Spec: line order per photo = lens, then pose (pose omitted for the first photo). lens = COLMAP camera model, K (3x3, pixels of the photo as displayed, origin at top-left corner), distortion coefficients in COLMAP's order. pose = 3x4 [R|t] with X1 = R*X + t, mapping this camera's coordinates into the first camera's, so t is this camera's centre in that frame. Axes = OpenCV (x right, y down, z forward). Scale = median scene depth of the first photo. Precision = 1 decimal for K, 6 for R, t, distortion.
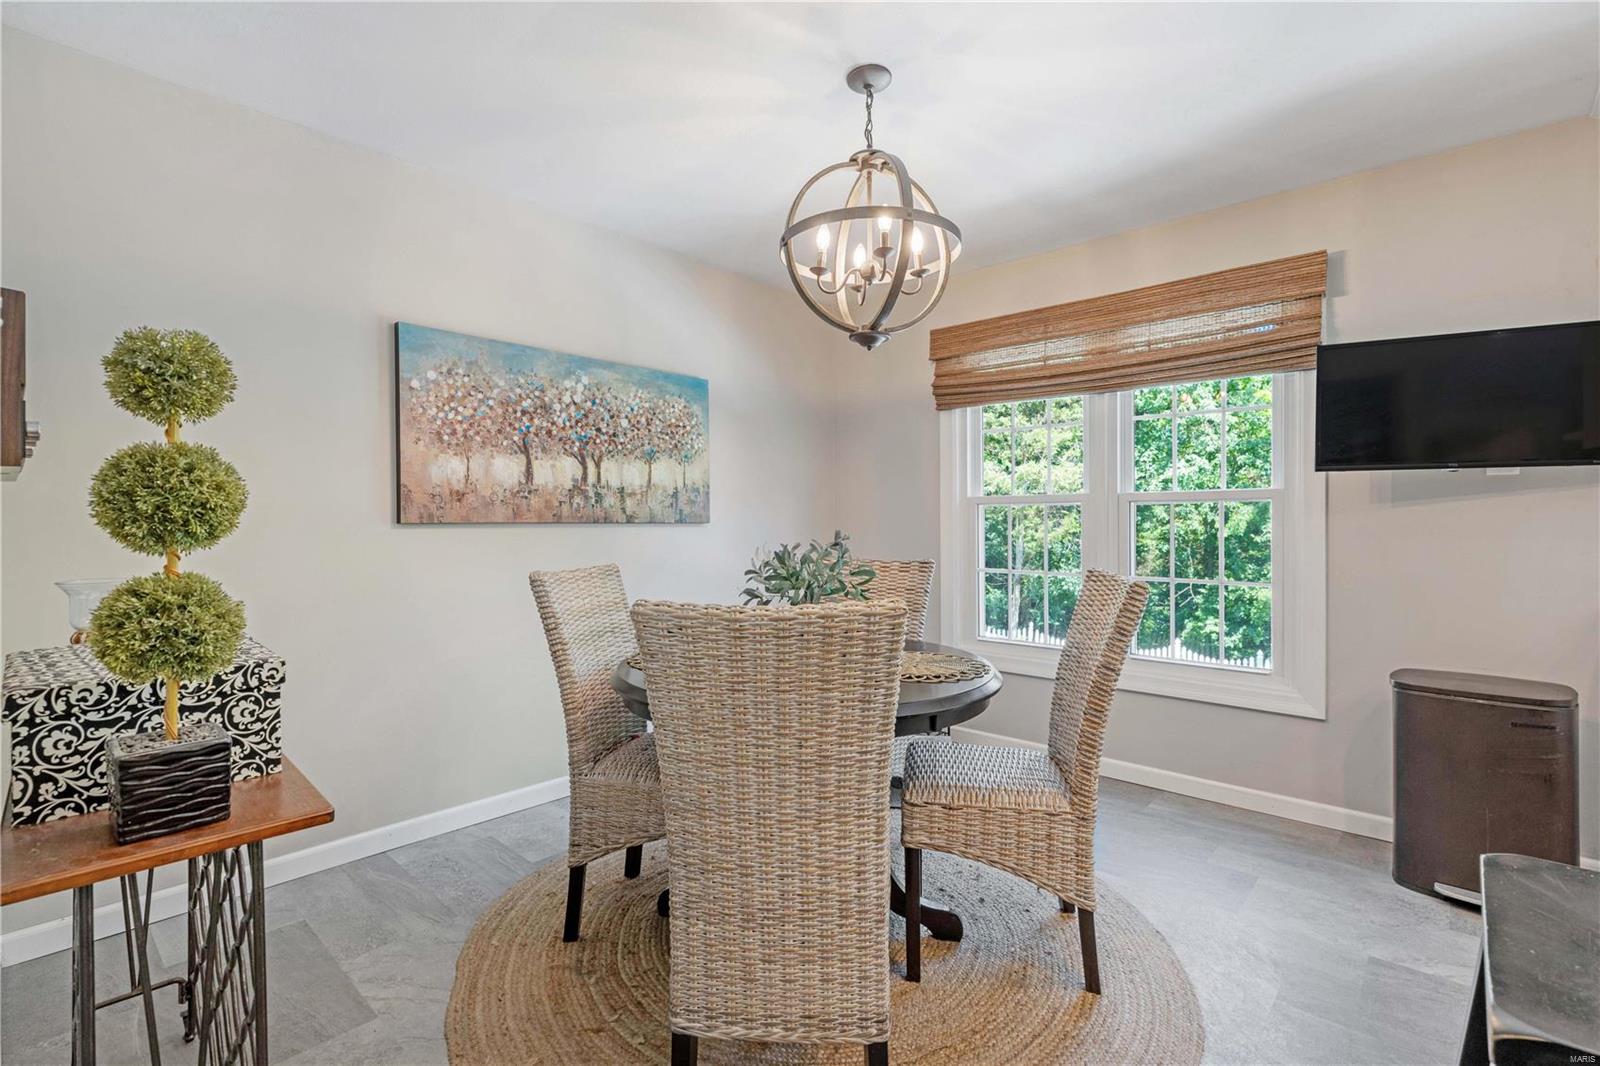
lens RADIAL K [[735.1, 0, 797.7], [0, 735.1, 529.2], [0, 0, 1]] dist [0.008118, -0.000002]
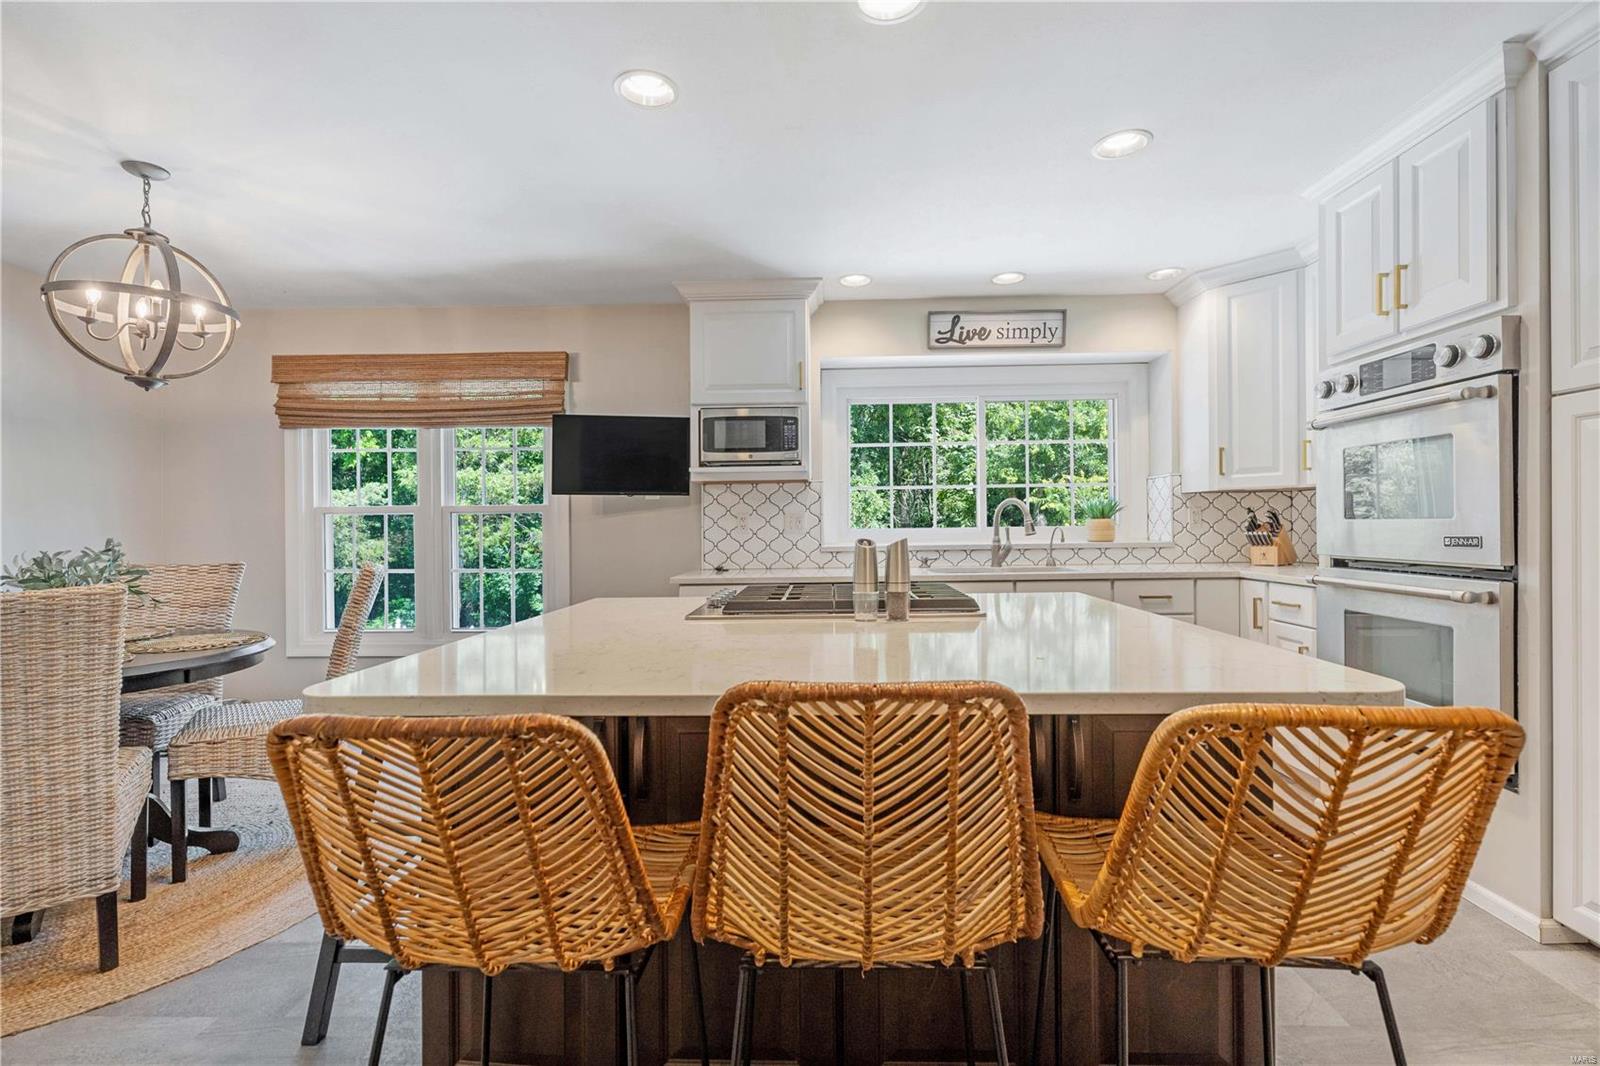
lens RADIAL K [[735.1, 0, 801.8], [0, 735.1, 521.1], [0, 0, 1]] dist [0.008118, -0.000002]
pose [[0.765861, -0.001243, 0.643005, 0.104147], [0.012317, 0.999843, -0.012737, 0.001591], [-0.642889, 0.017674, 0.765756, -0.478300]]
